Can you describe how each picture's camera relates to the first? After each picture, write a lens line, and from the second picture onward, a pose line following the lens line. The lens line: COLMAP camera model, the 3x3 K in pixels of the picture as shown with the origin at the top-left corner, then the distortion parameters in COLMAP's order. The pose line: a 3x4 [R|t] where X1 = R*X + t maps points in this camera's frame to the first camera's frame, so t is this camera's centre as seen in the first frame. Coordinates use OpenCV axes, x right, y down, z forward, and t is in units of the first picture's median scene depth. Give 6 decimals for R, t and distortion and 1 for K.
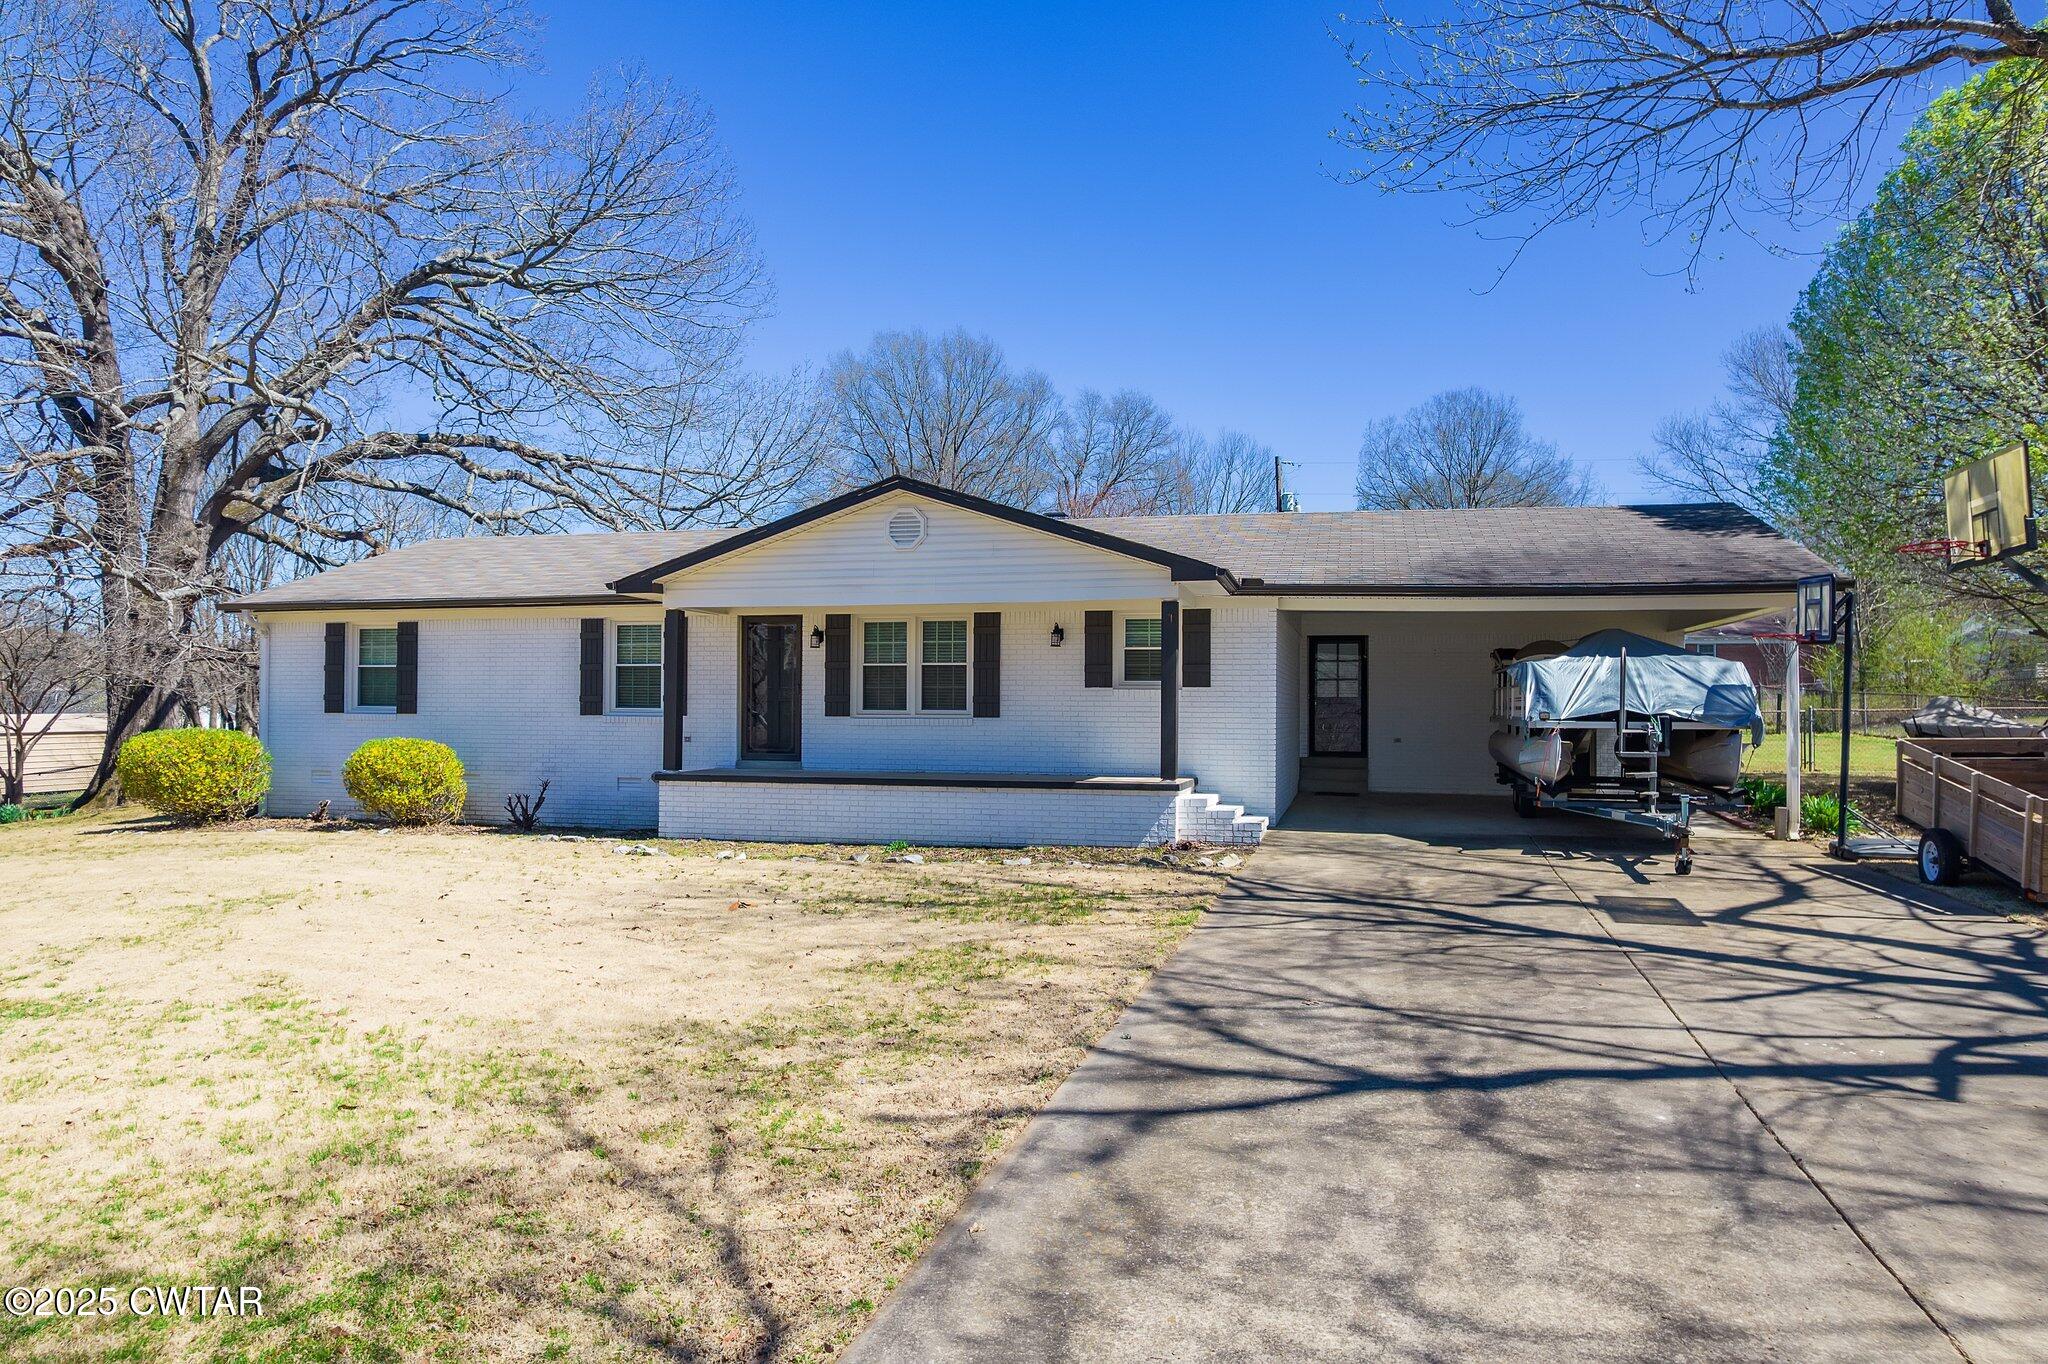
lens RADIAL K [[1298.6, 0, 1026.6], [0, 1298.6, 671.9], [0, 0, 1]] dist [-0.084493, 0.077845]
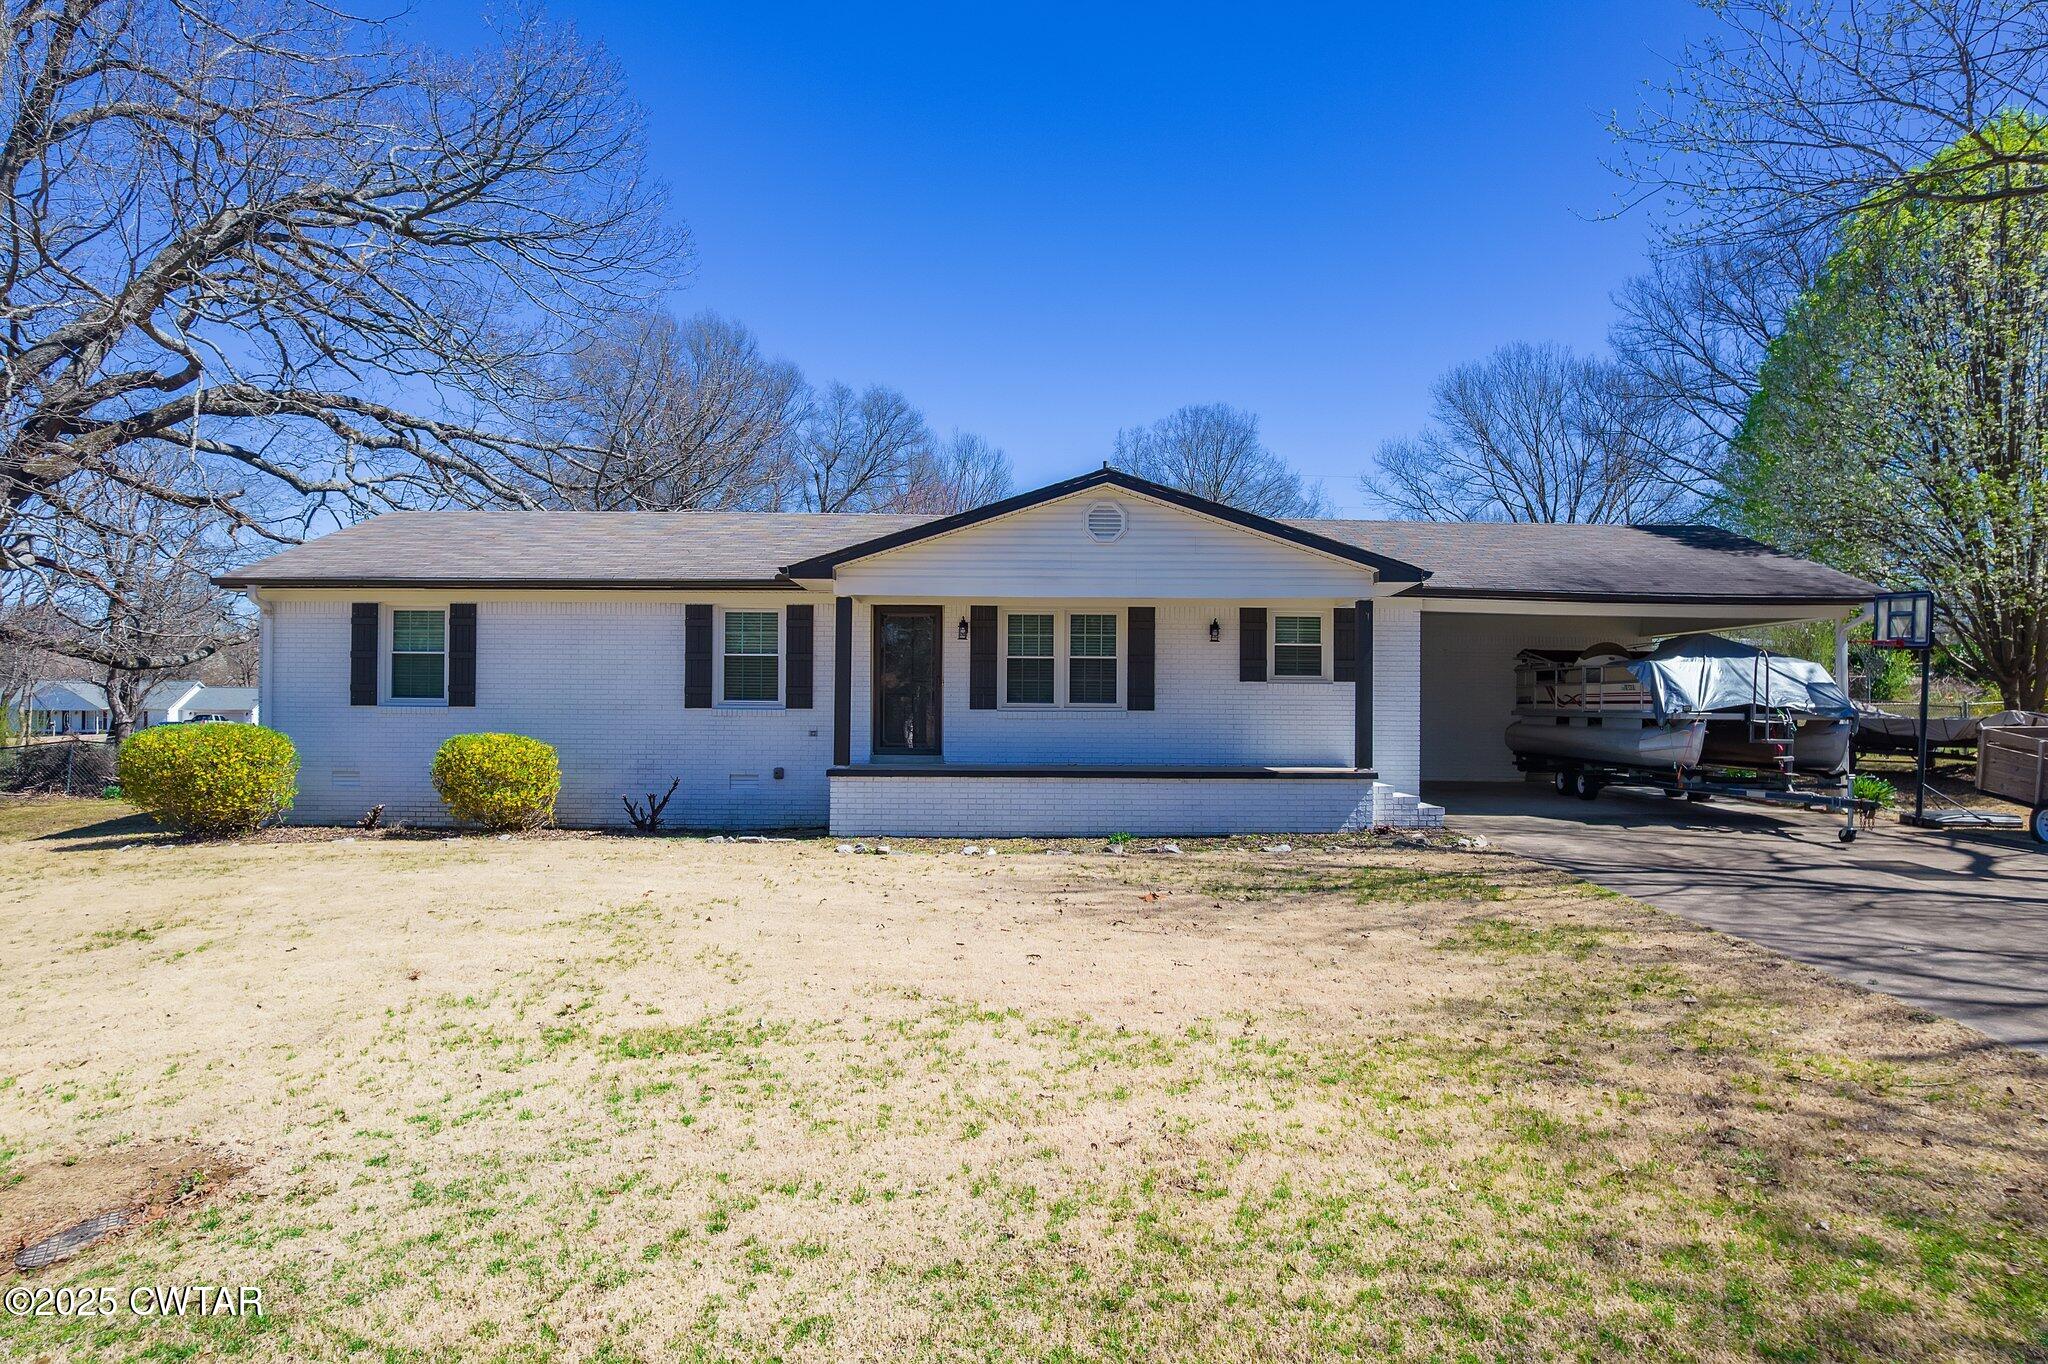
lens RADIAL K [[1298.6, 0, 1026.6], [0, 1298.6, 671.9], [0, 0, 1]] dist [-0.084493, 0.077845]
pose [[0.967117, 0.008303, 0.254196, -0.365842], [-0.008869, 0.999960, 0.001078, 0.004551], [-0.254177, -0.003297, 0.967152, 0.038509]]
